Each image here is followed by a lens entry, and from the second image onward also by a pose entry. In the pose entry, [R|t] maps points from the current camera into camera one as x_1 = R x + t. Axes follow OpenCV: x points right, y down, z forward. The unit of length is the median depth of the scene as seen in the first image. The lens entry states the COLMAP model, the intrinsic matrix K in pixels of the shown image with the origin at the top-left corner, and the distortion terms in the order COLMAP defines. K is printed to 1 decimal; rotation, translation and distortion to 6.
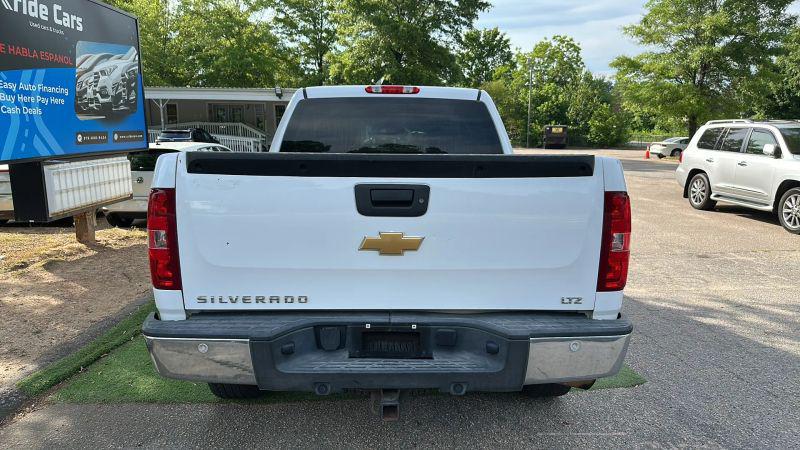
lens RADIAL K [[547.4, 0, 400.6], [0, 547.4, 231.0], [0, 0, 1]] dist [0.032217, -0.047492]
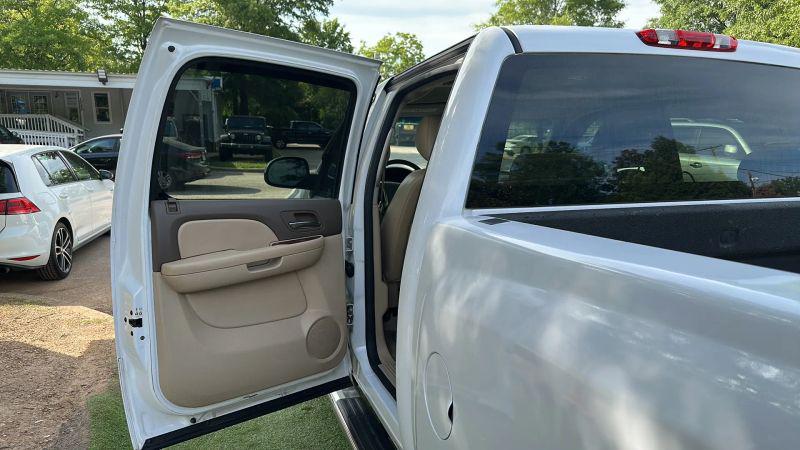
lens RADIAL K [[547.4, 0, 399.4], [0, 547.4, 239.7], [0, 0, 1]] dist [0.032217, -0.047492]
pose [[0.954556, -0.052082, 0.293445, -0.046369], [0.045309, 0.998527, 0.029837, -0.014916], [-0.294567, -0.015185, 0.955510, 0.078986]]
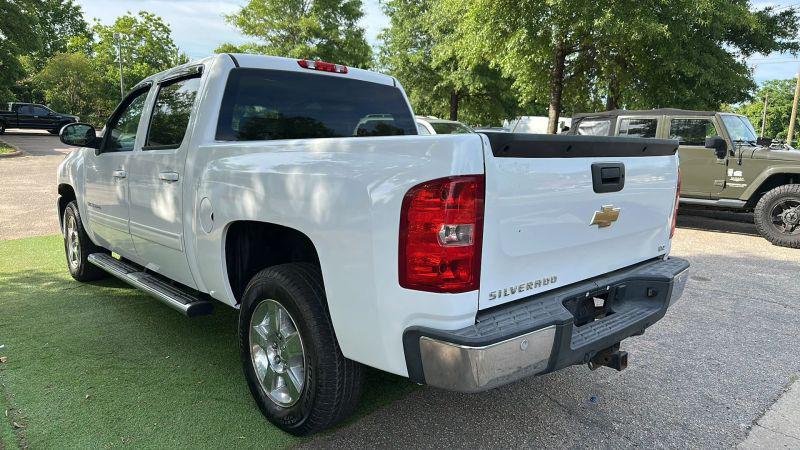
lens RADIAL K [[547.4, 0, 406.2], [0, 547.4, 233.3], [0, 0, 1]] dist [0.032217, -0.047492]
pose [[0.740326, -0.099343, 0.664867, -0.068265], [0.080904, 0.994999, 0.058585, -0.002725], [-0.667361, 0.010418, 0.744661, 0.027296]]
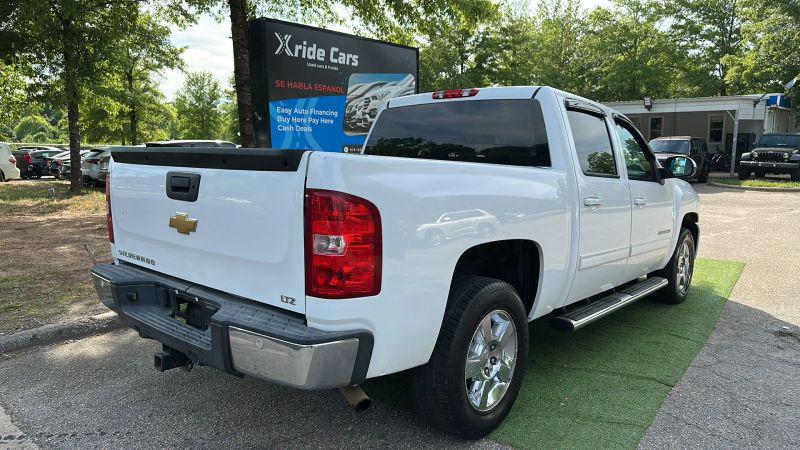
lens RADIAL K [[547.4, 0, 401.1], [0, 547.4, 227.4], [0, 0, 1]] dist [0.032217, -0.047492]
pose [[0.756242, 0.084959, -0.648753, 0.070029], [-0.108848, 0.994053, 0.003297, -0.001557], [0.645175, 0.068122, 0.760992, 0.025421]]
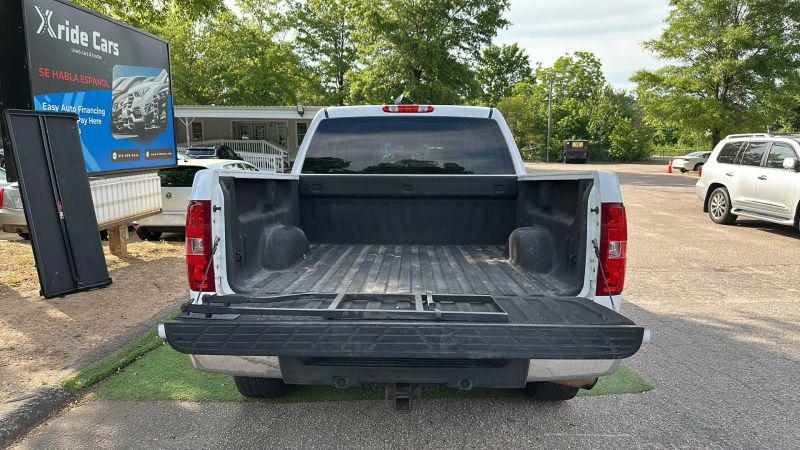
lens RADIAL K [[547.4, 0, 396.2], [0, 547.4, 230.9], [0, 0, 1]] dist [0.032217, -0.047492]
pose [[0.999035, 0.000313, -0.043914, 0.001007], [-0.001547, 0.999605, -0.028067, 0.000915], [0.043888, 0.028108, 0.998641, -0.006207]]
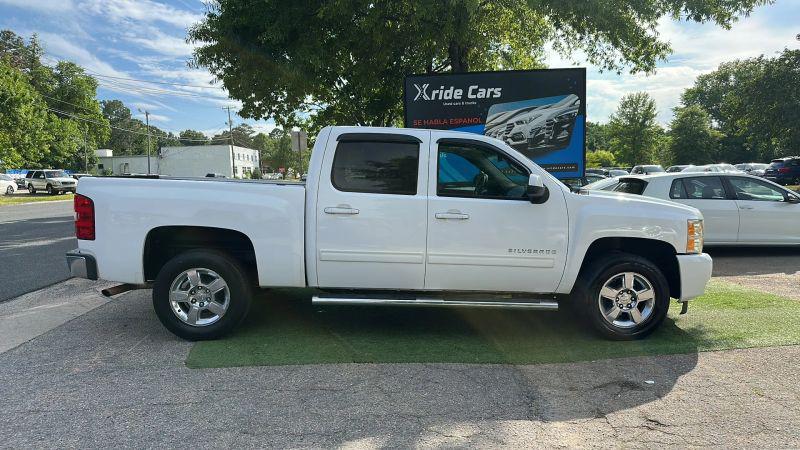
lens RADIAL K [[547.4, 0, 401.6], [0, 547.4, 230.9], [0, 0, 1]] dist [0.032217, -0.047492]
pose [[0.004675, 0.089930, -0.995937, 0.176916], [-0.146464, 0.985269, 0.088279, -0.021310], [0.989205, 0.145456, 0.017777, 0.153935]]
